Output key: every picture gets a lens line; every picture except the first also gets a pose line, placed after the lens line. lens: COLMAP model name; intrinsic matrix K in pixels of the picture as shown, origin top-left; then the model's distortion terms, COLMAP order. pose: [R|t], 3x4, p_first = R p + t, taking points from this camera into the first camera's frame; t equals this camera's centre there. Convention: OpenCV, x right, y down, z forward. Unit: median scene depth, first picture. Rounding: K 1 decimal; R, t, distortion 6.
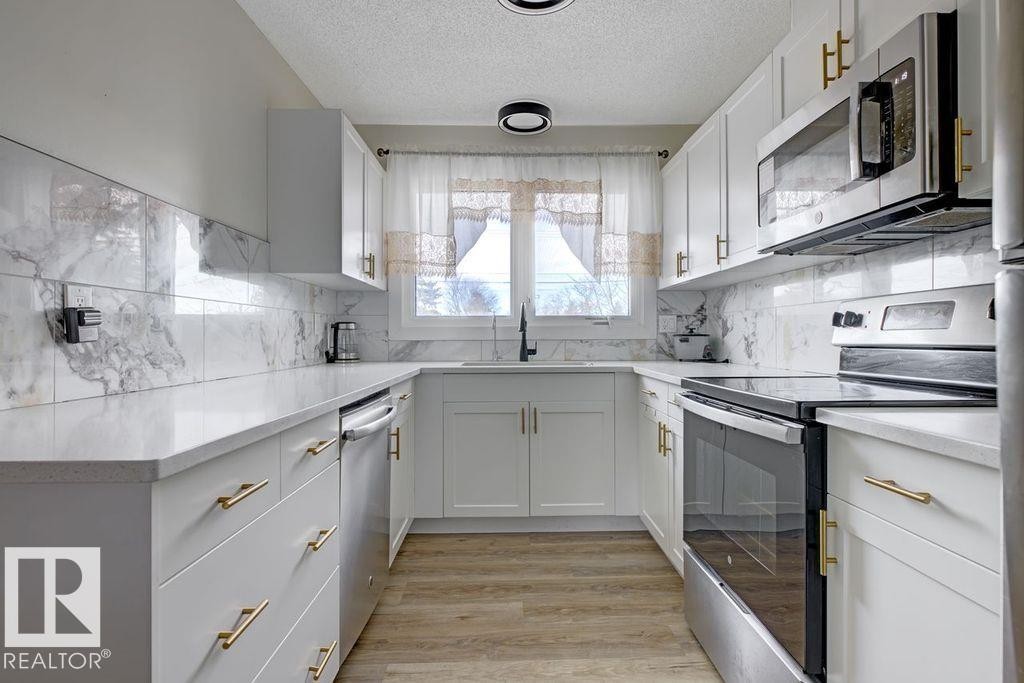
lens RADIAL K [[516.9, 0, 514.6], [0, 516.9, 338.4], [0, 0, 1]] dist [0.002687, -0.000378]
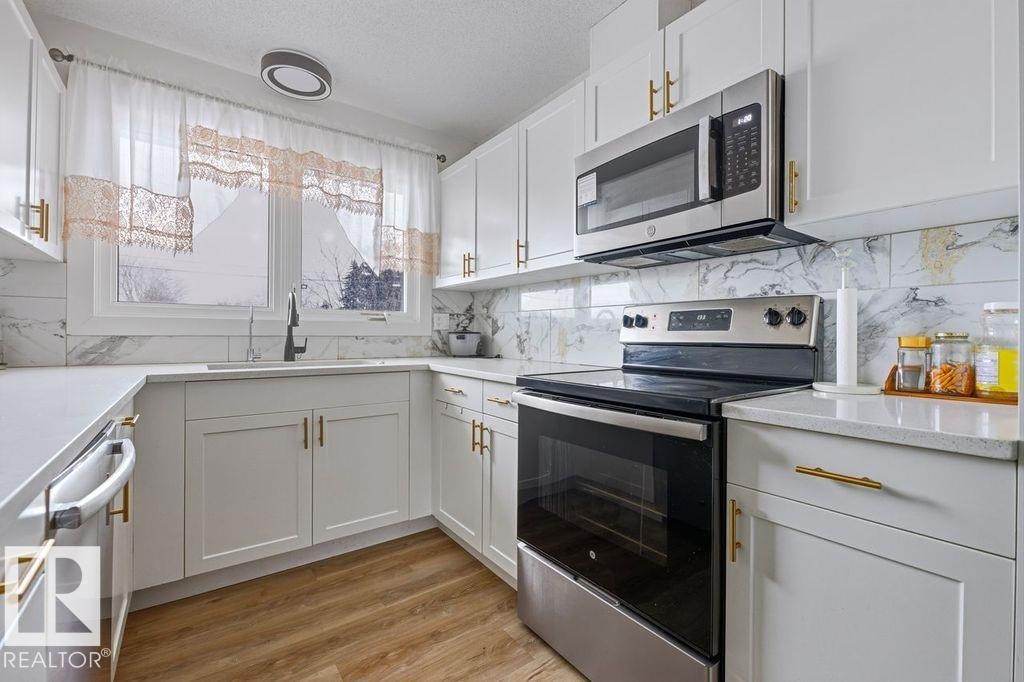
lens RADIAL K [[443.3, 0, 518.4], [0, 443.3, 336.2], [0, 0, 1]] dist [0.000572, -0.003140]
pose [[0.811507, 0.006866, 0.584302, -0.124764], [-0.008634, 0.999963, 0.000241, -0.000288], [-0.584279, -0.005241, 0.811536, 0.220820]]
